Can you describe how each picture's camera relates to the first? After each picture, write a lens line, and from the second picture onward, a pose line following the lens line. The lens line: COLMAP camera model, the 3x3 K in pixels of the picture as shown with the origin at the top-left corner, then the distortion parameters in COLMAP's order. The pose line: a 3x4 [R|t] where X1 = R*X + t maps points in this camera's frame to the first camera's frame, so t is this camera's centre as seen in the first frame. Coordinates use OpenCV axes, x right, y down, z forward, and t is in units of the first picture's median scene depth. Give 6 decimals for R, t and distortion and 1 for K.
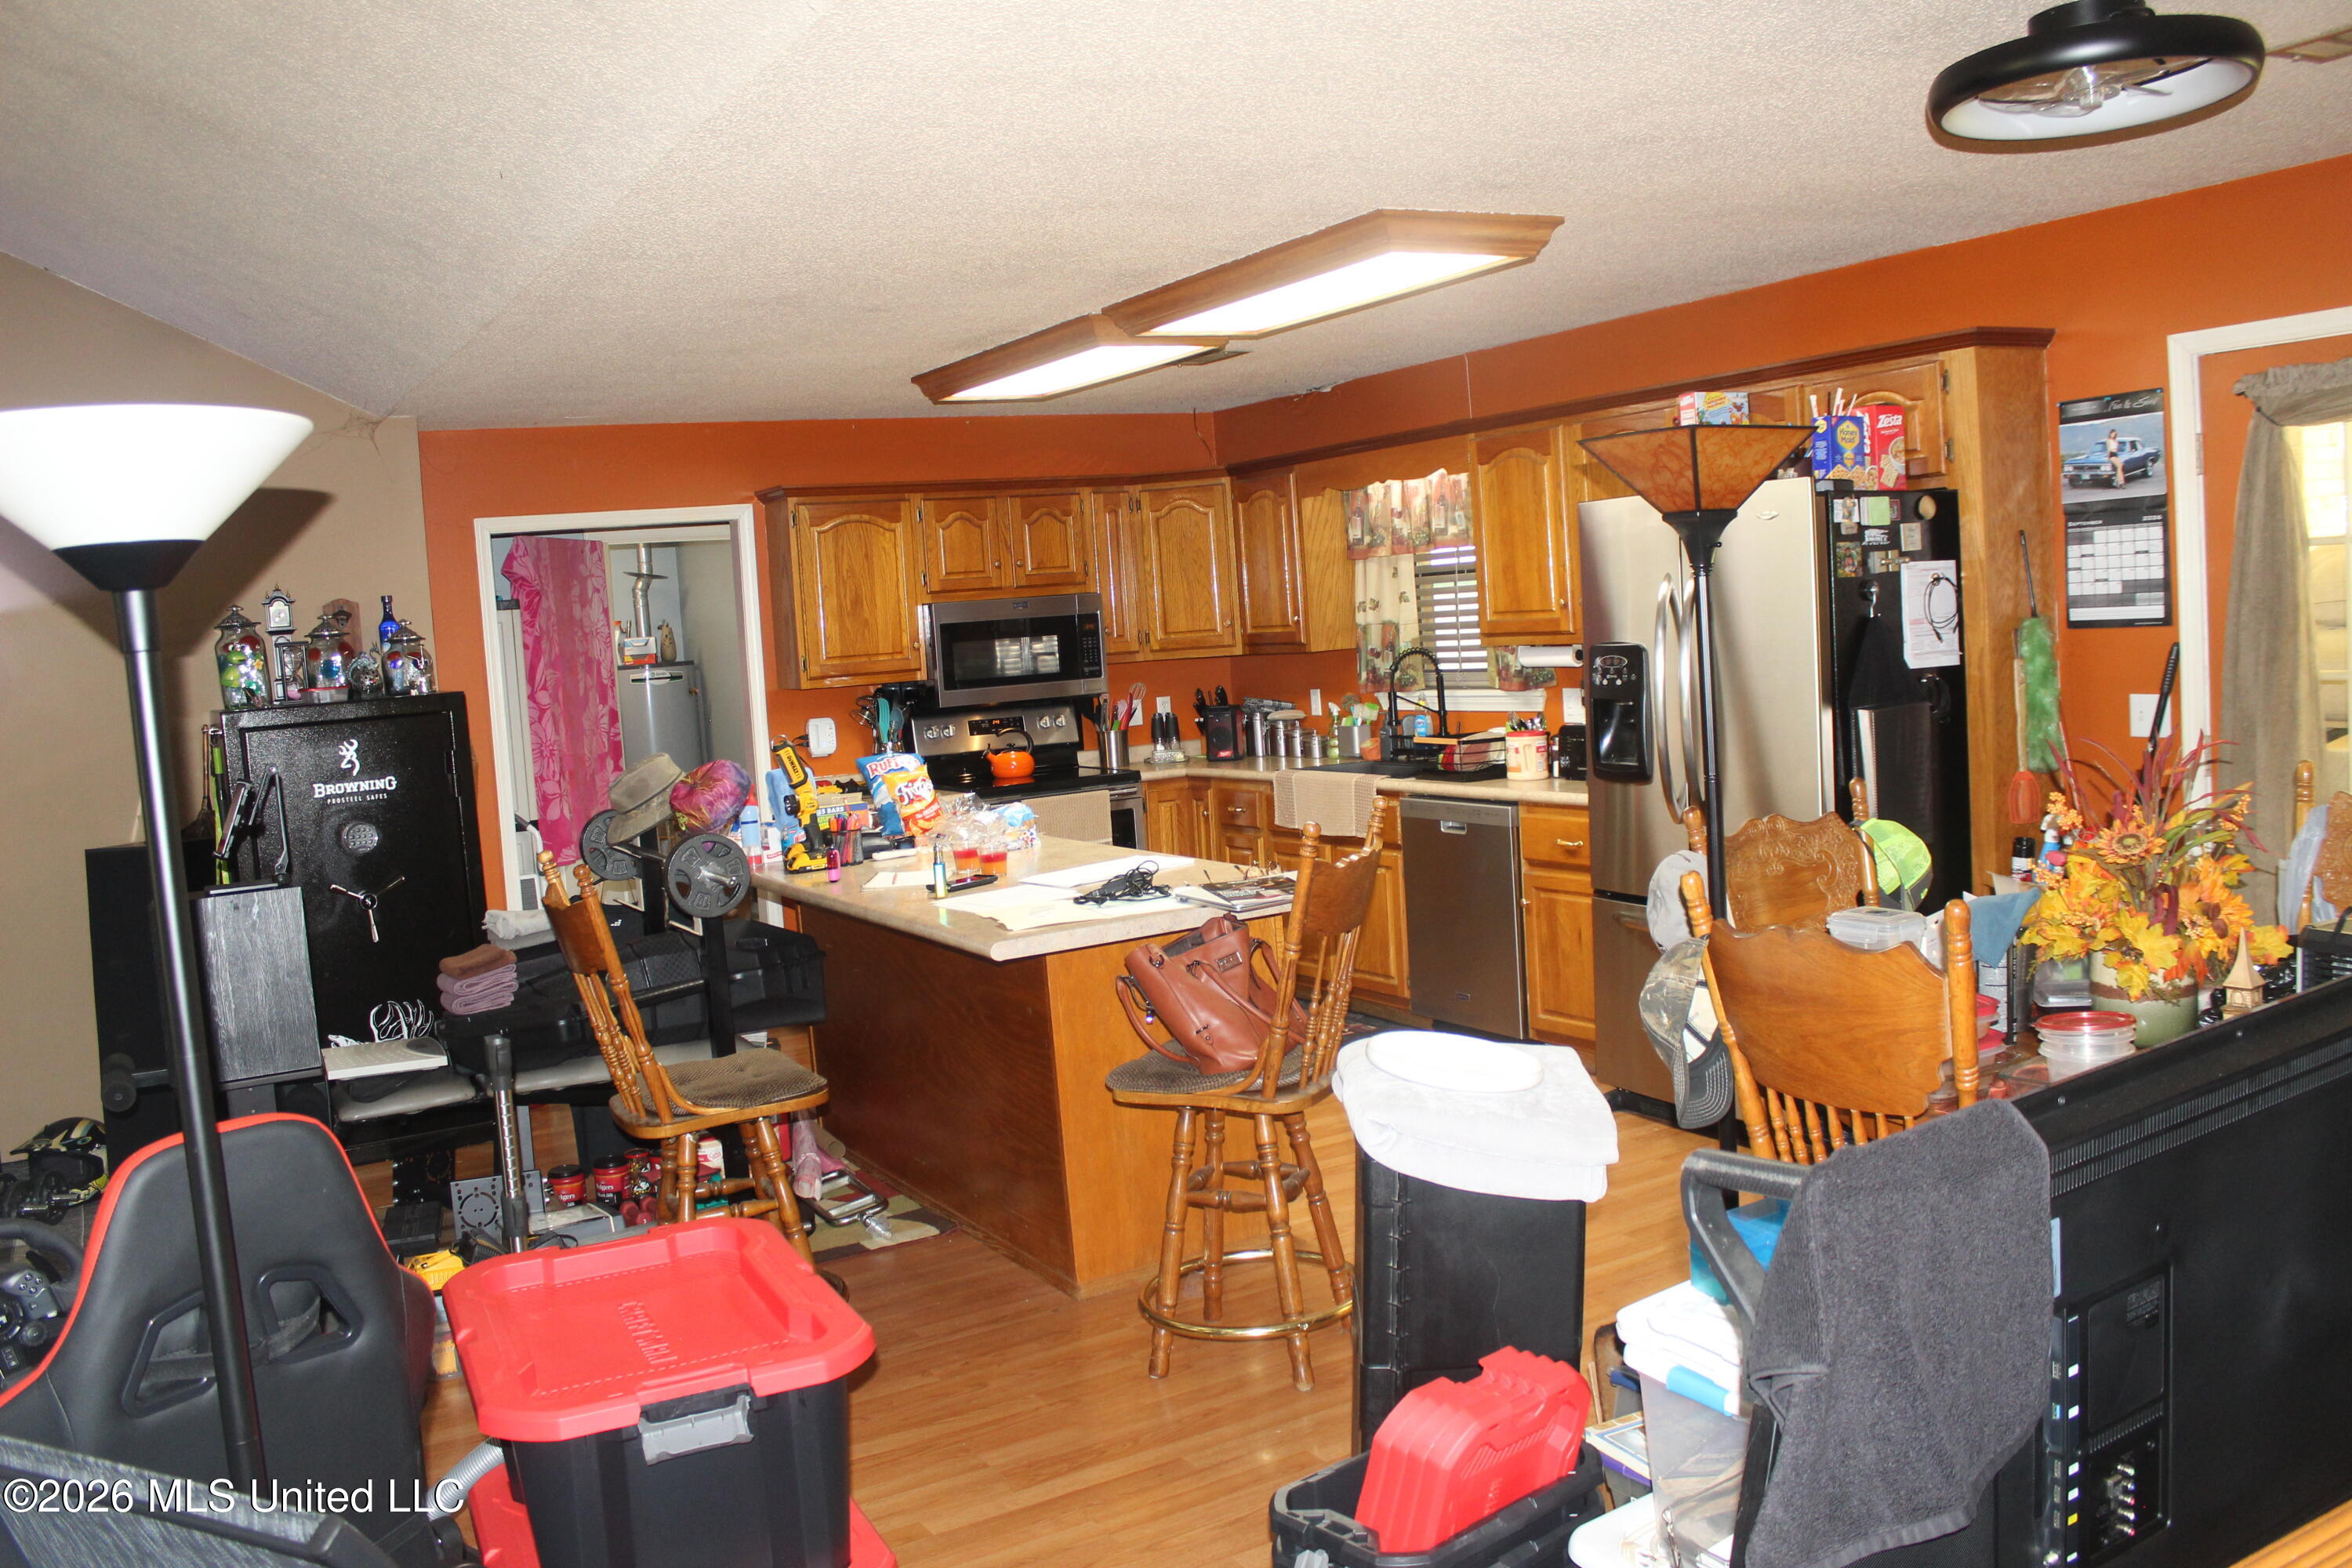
lens RADIAL K [[1892.5, 0, 1169.0], [0, 1892.5, 743.2], [0, 0, 1]] dist [-0.151121, 0.002445]
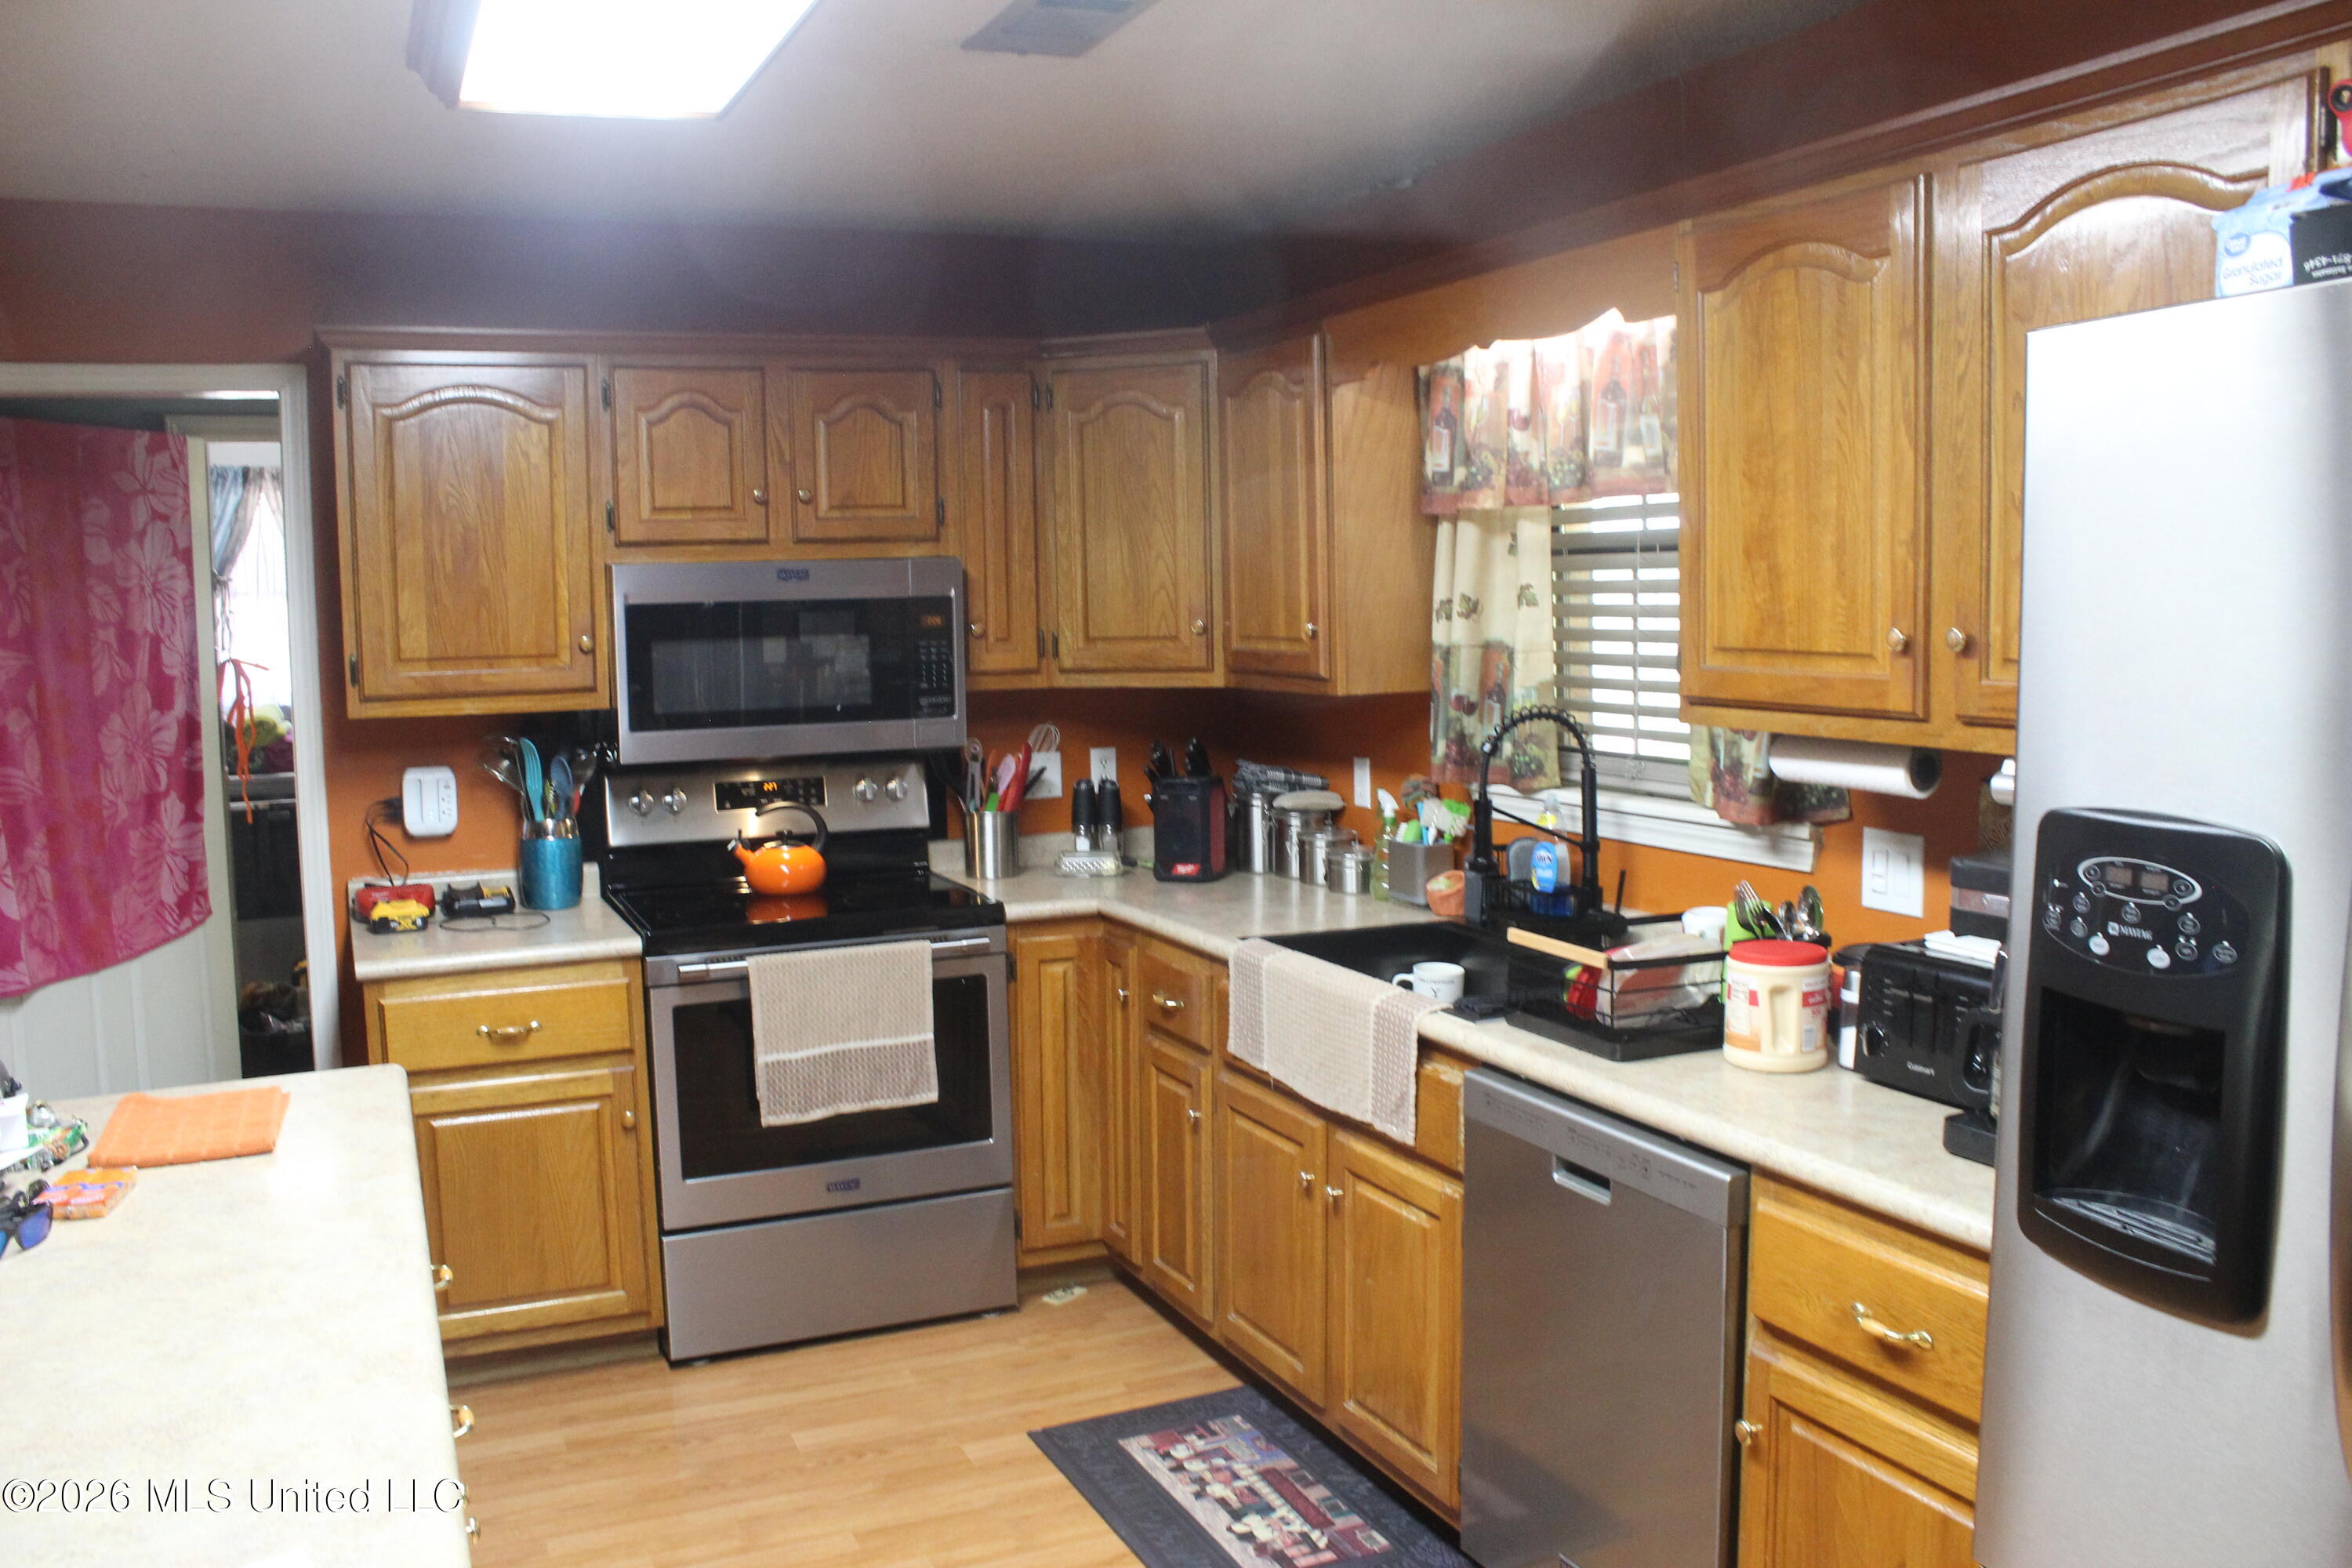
lens RADIAL K [[1942.9, 0, 1187.7], [0, 1942.9, 782.5], [0, 0, 1]] dist [-0.179207, 0.148989]
pose [[0.995096, 0.057842, -0.080238, 0.080813], [-0.055245, 0.997886, 0.034215, -0.041887], [0.082048, -0.029614, 0.996188, 0.499105]]
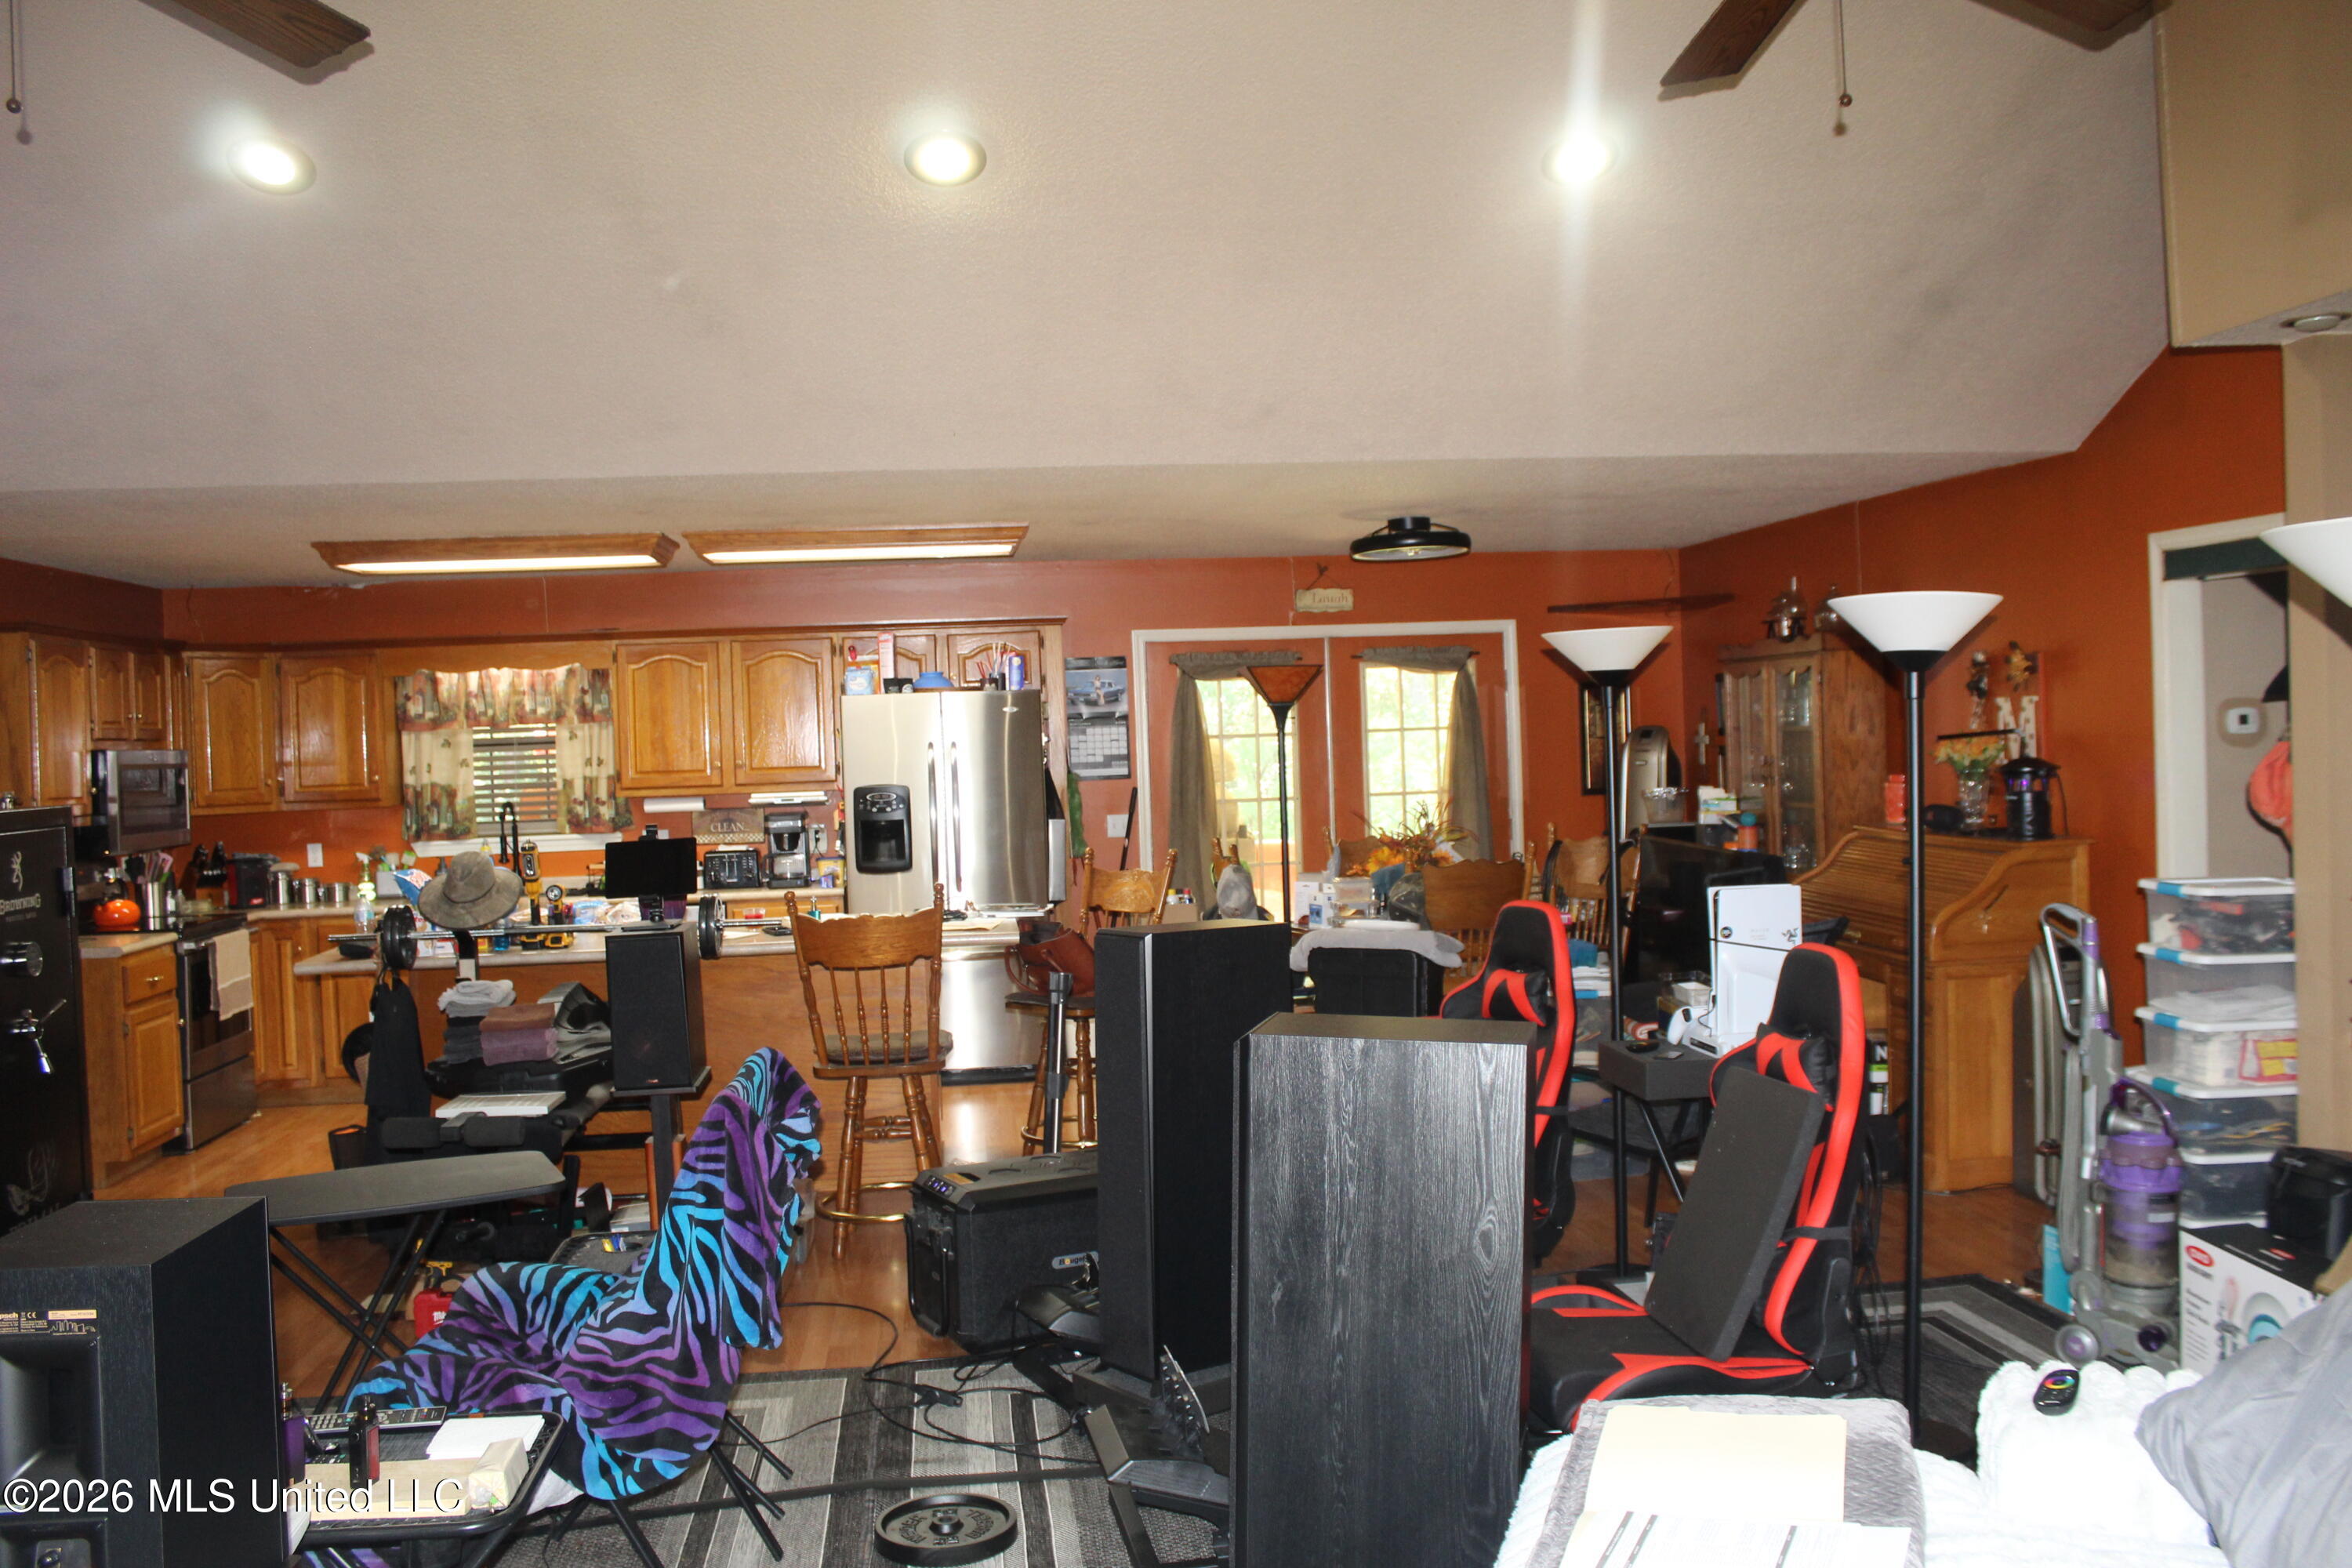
lens RADIAL K [[1892.5, 0, 1169.0], [0, 1892.5, 743.2], [0, 0, 1]] dist [-0.151121, 0.002445]
pose [[0.409330, 0.054353, 0.910766, -0.799451], [0.069980, 0.993413, -0.090736, 0.052779], [-0.909699, 0.100876, 0.402830, 0.088065]]
